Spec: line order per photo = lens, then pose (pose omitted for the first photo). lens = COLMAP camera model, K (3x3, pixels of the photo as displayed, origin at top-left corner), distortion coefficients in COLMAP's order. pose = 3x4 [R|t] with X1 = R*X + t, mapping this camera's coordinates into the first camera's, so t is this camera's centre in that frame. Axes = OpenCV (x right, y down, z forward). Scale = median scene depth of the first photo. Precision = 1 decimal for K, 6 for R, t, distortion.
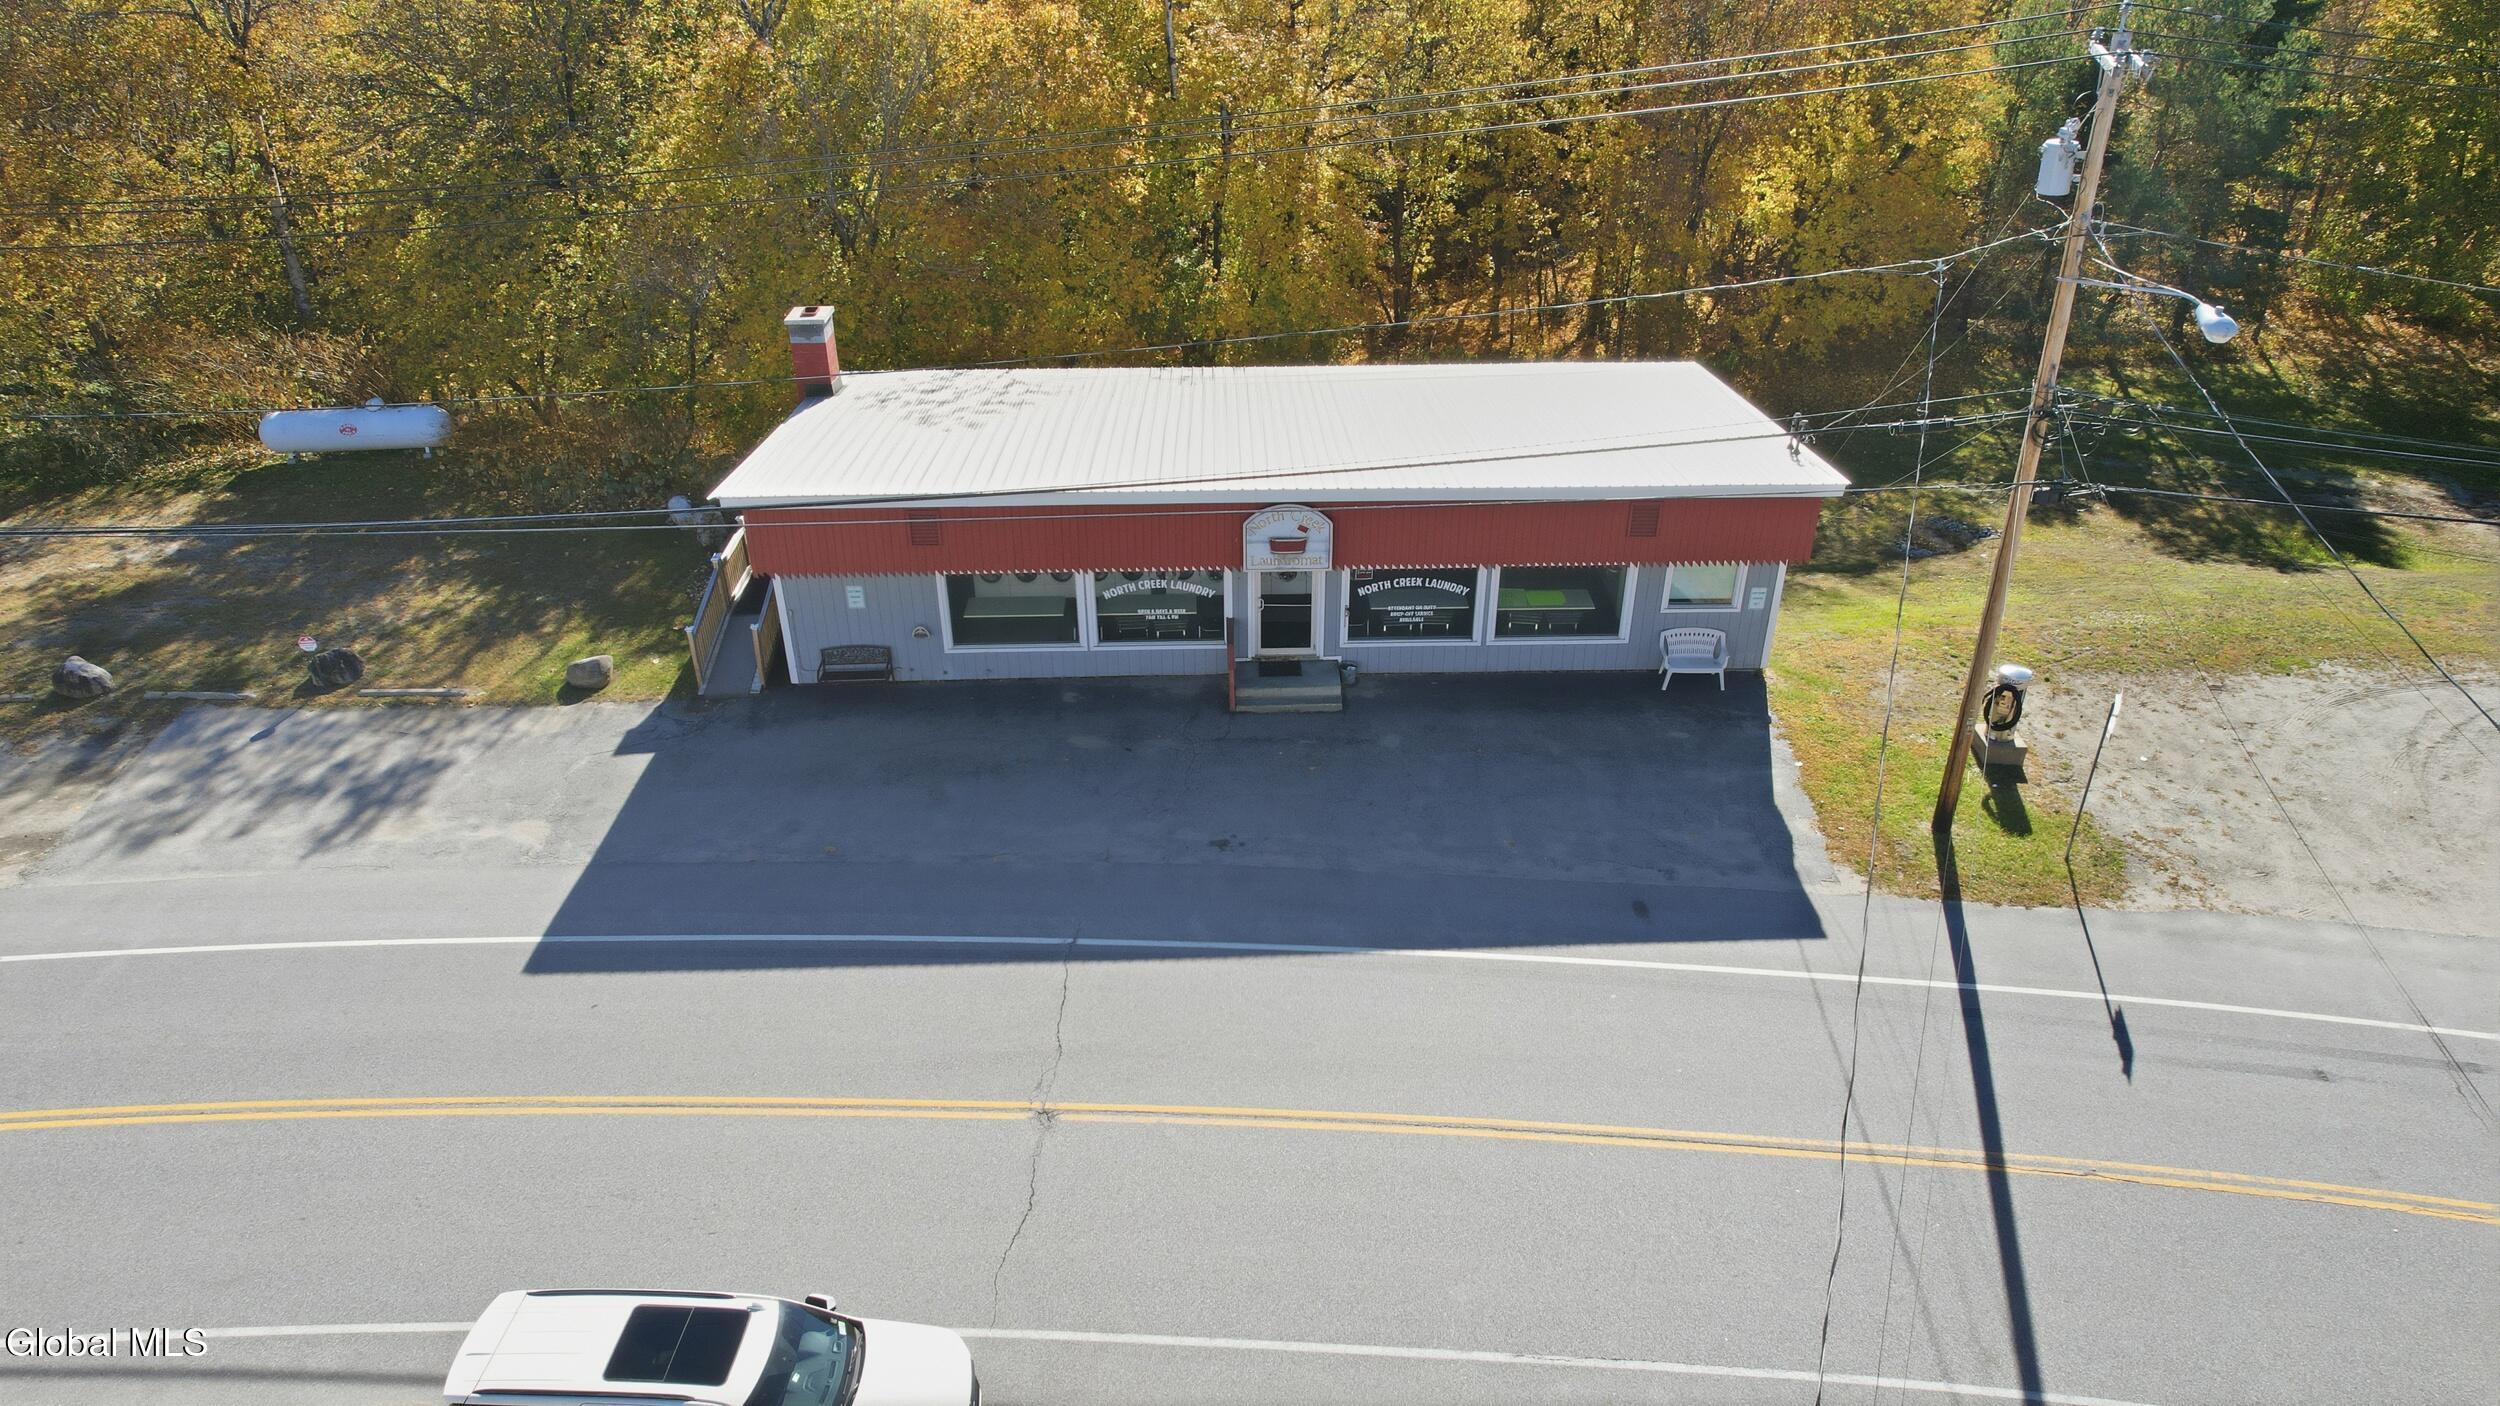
lens RADIAL K [[1607.5, 0, 1251.4], [0, 1607.5, 716.1], [0, 0, 1]] dist [-0.073979, 0.072696]
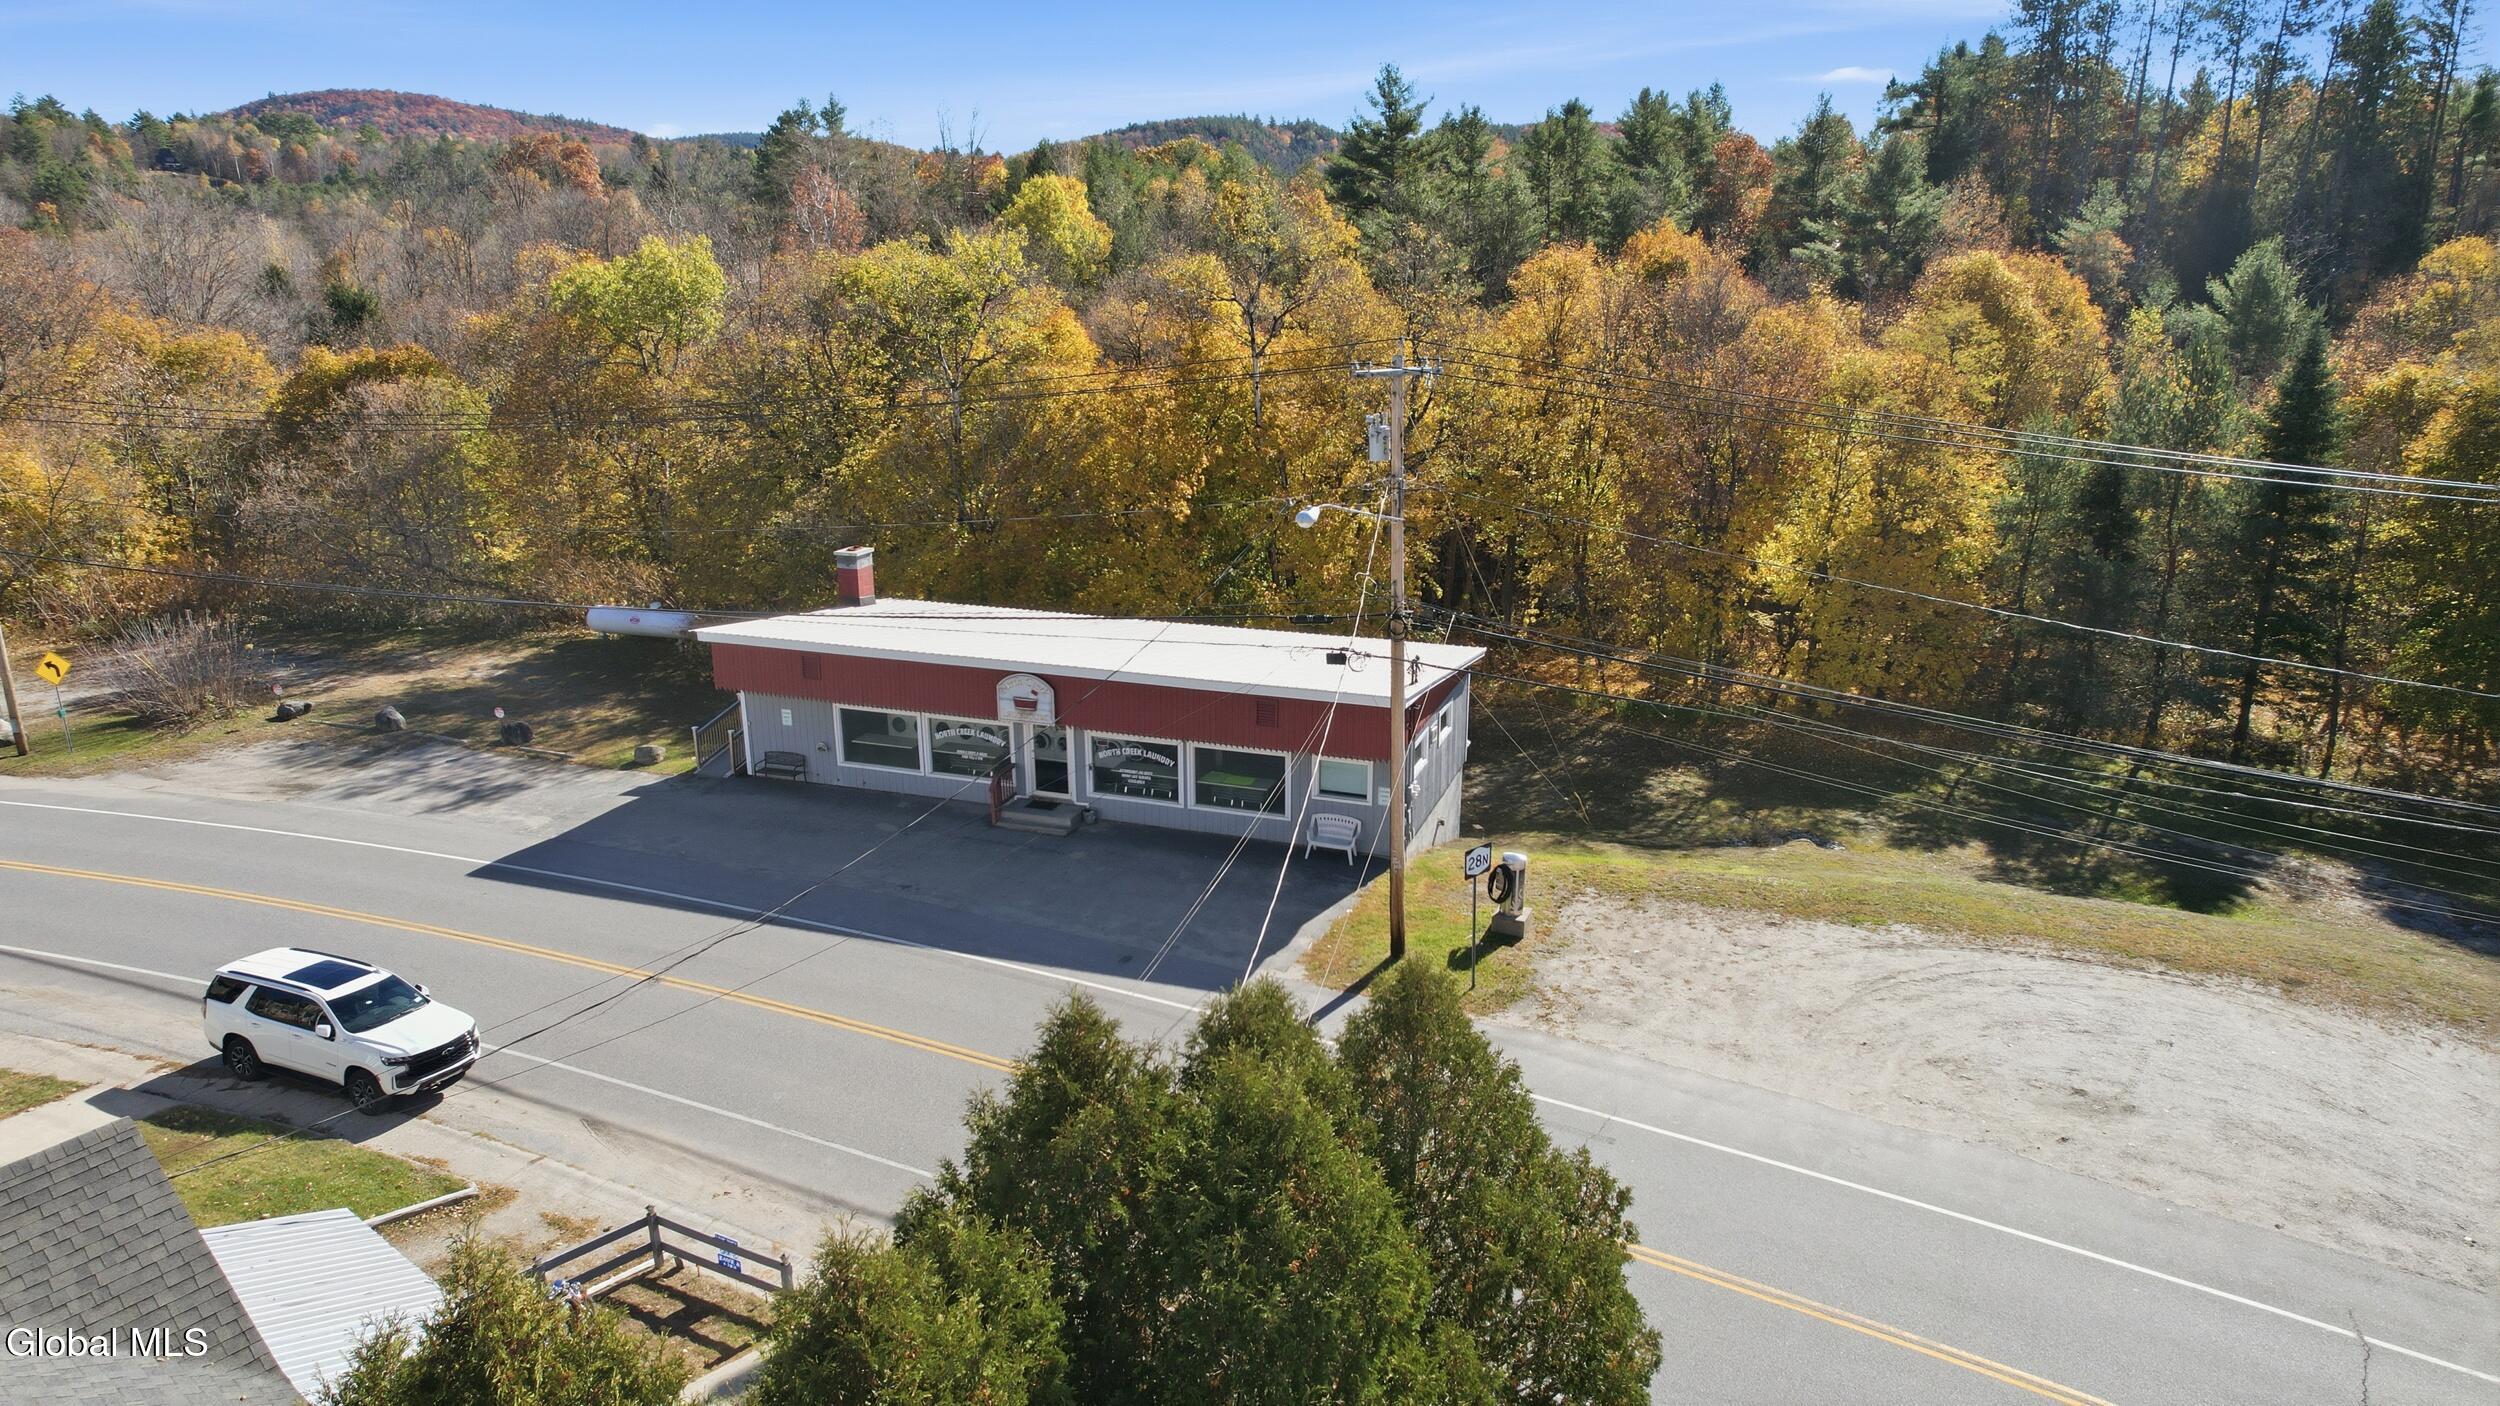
lens RADIAL K [[1607.5, 0, 1251.4], [0, 1607.5, 716.1], [0, 0, 1]] dist [-0.073979, 0.072696]
pose [[0.934484, 0.104555, -0.340305, 0.645720], [-0.187379, 0.957231, -0.220450, 0.167139], [0.302701, 0.269773, 0.914109, -0.219029]]
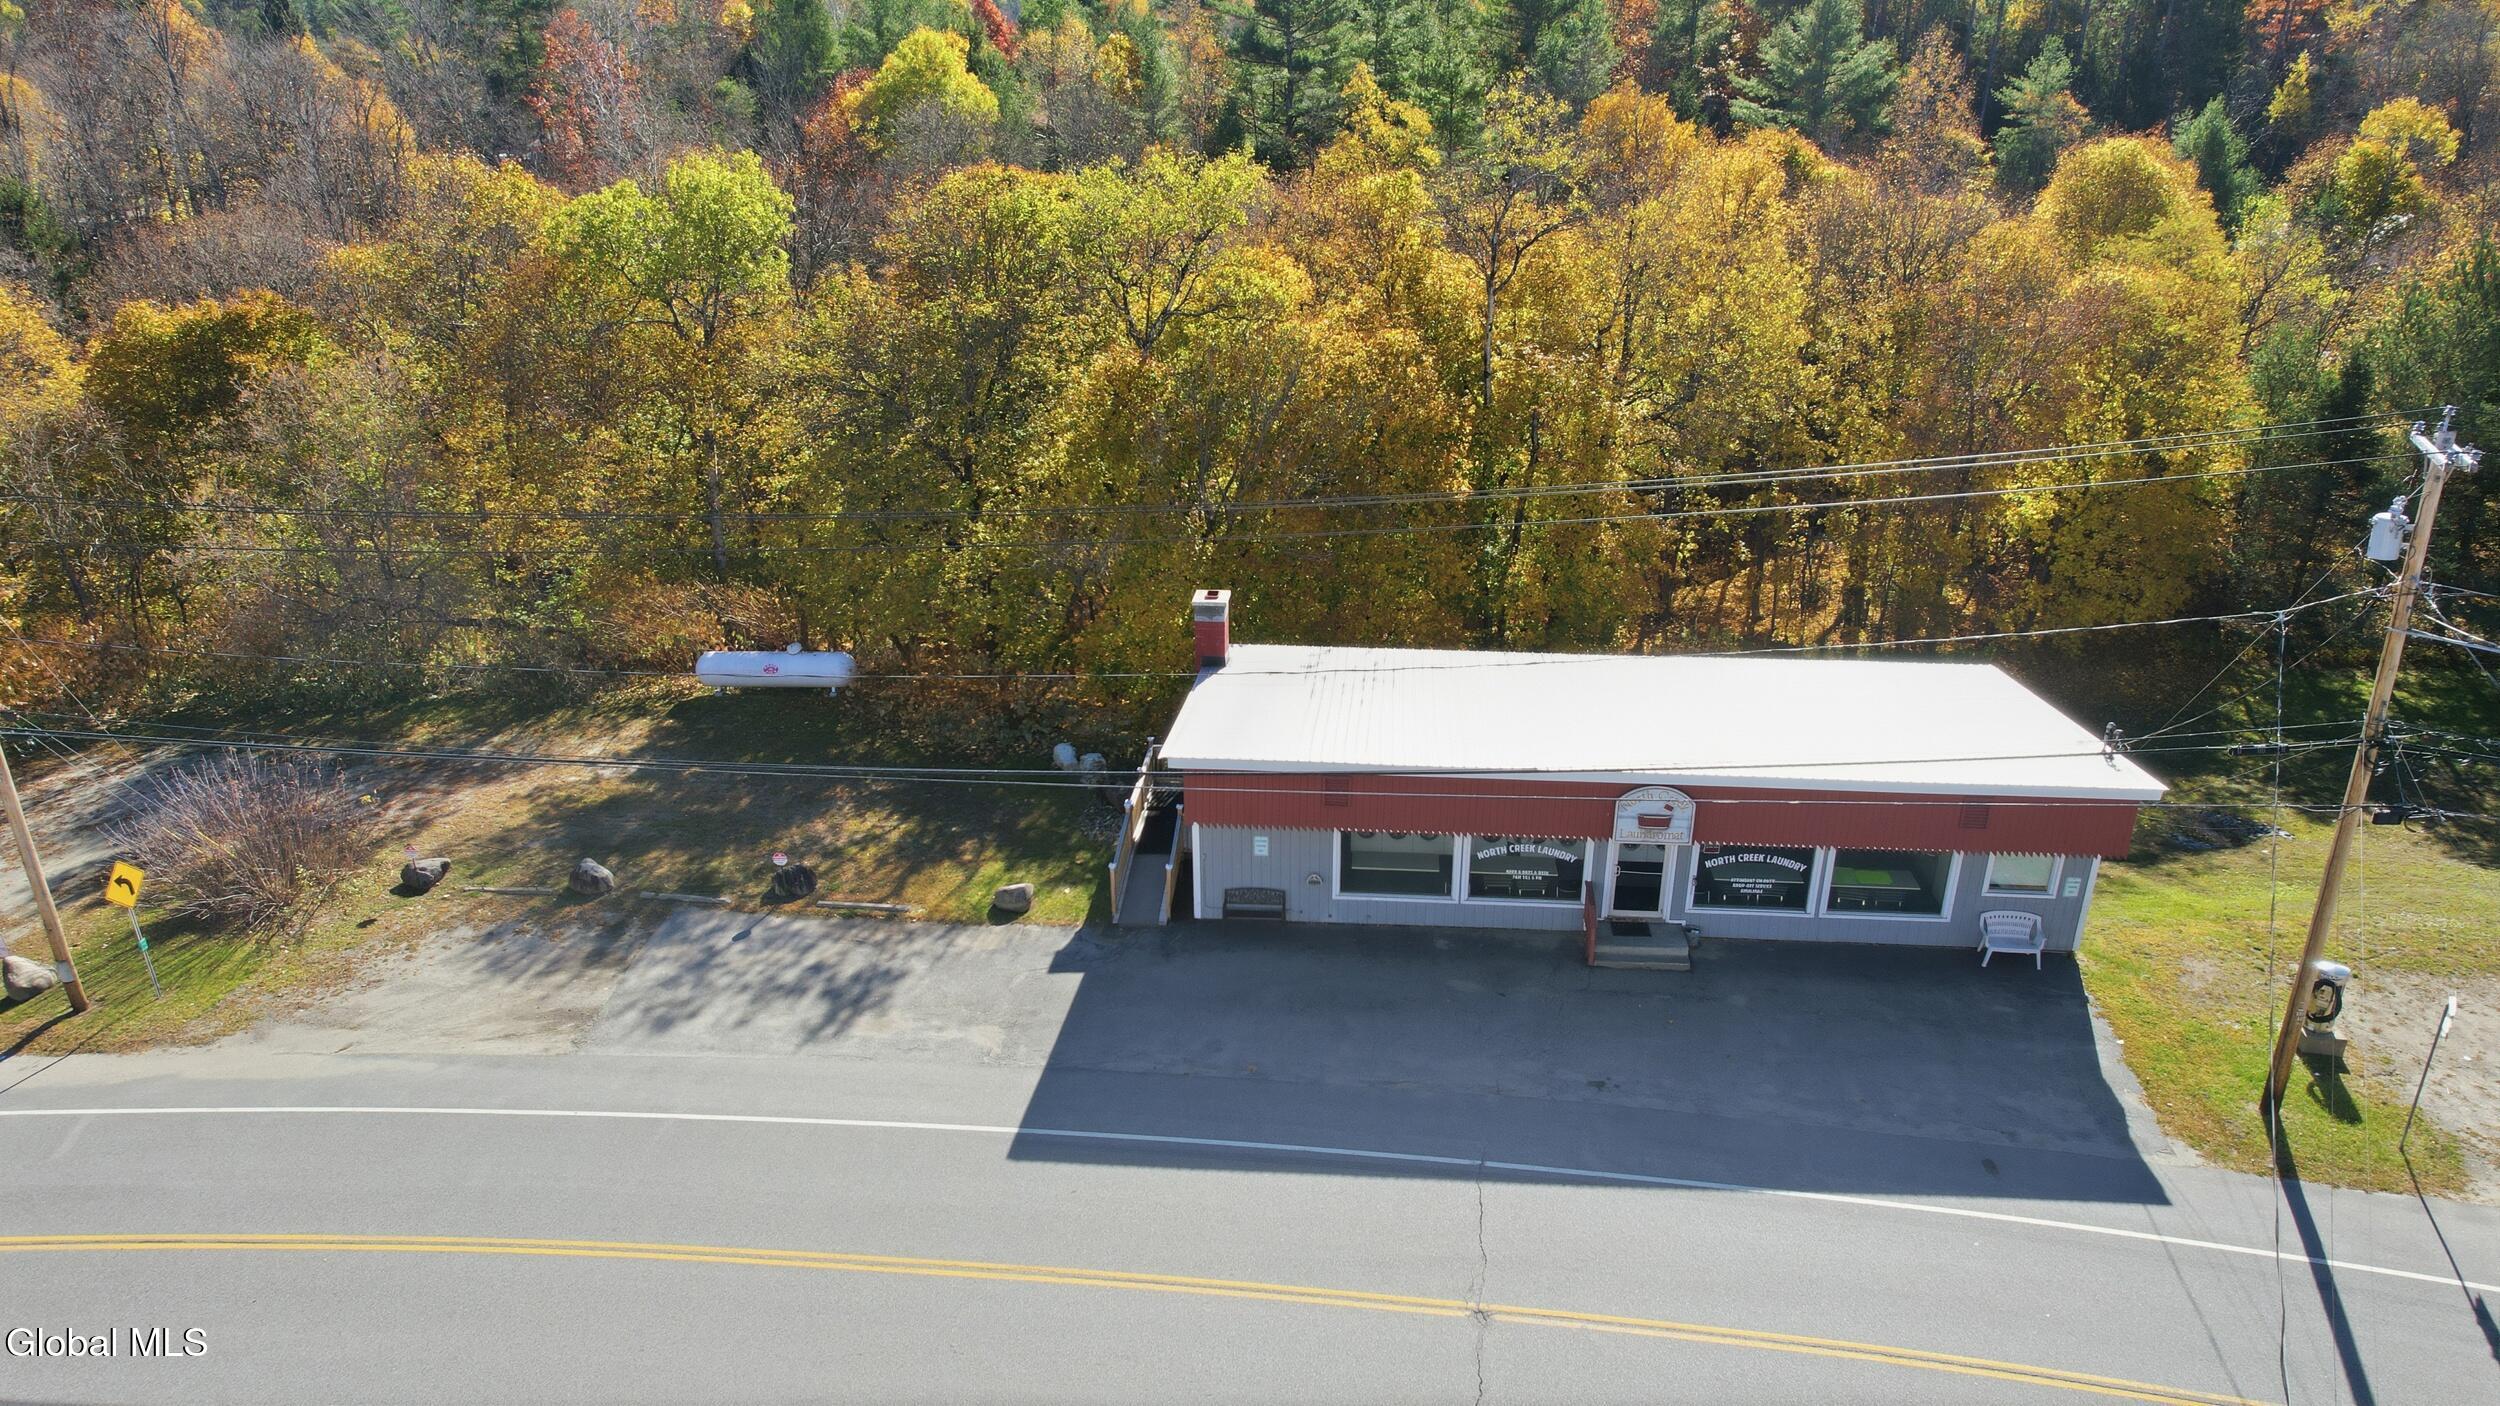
lens RADIAL K [[1607.5, 0, 1251.4], [0, 1607.5, 716.1], [0, 0, 1]] dist [-0.073979, 0.072696]
pose [[0.993704, 0.042662, -0.103599, -0.136205], [-0.057480, 0.987826, -0.144552, 0.000177], [0.096171, 0.149597, 0.984059, -0.143899]]
